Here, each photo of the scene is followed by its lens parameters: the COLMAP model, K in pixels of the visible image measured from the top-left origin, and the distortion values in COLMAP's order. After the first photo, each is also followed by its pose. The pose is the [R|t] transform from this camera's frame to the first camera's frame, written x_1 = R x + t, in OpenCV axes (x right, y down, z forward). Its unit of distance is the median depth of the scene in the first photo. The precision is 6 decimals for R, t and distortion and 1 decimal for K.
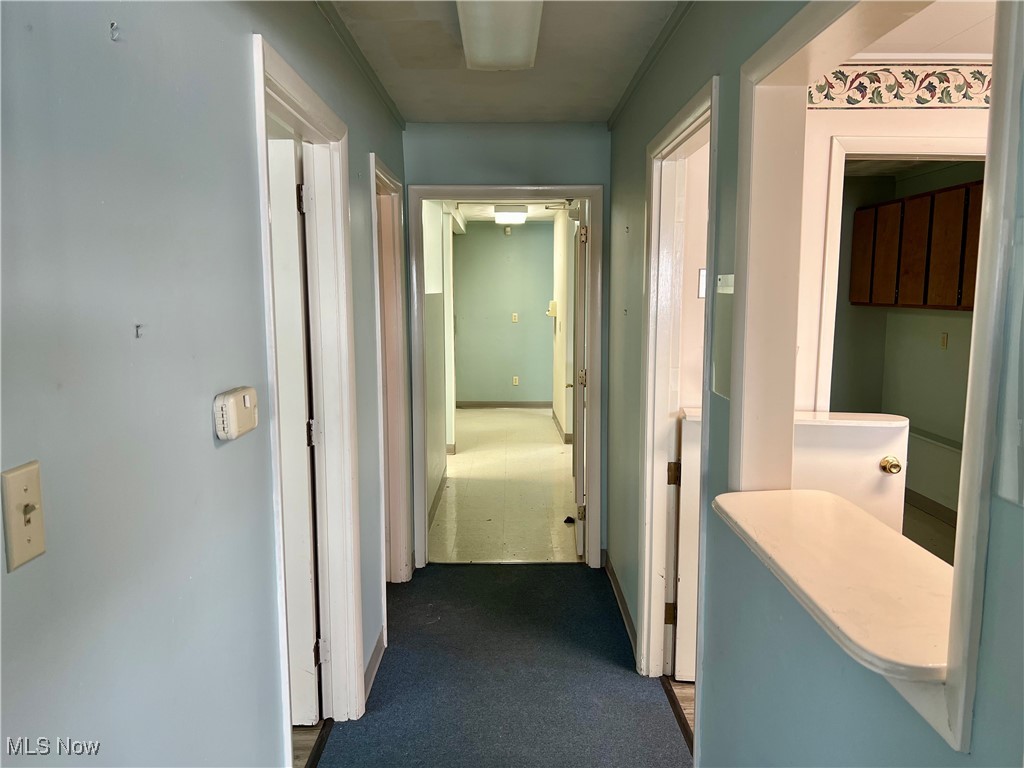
lens RADIAL K [[764.6, 0, 512.0], [0, 764.6, 384.0], [0, 0, 1]] dist [0.050639, -0.004342]
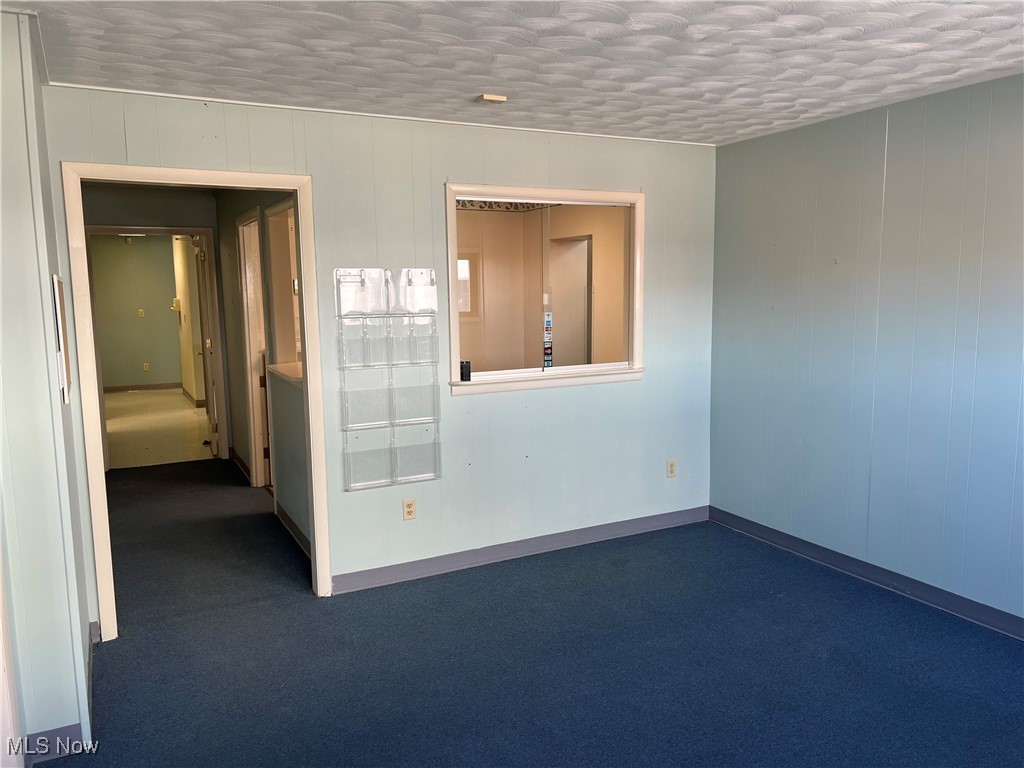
lens RADIAL K [[764.6, 0, 512.0], [0, 764.6, 384.0], [0, 0, 1]] dist [0.050639, -0.004342]
pose [[0.888399, -0.069449, 0.453788, -0.091225], [0.068020, 0.997493, 0.019493, 0.095466], [-0.454004, 0.013549, 0.890897, -0.806624]]
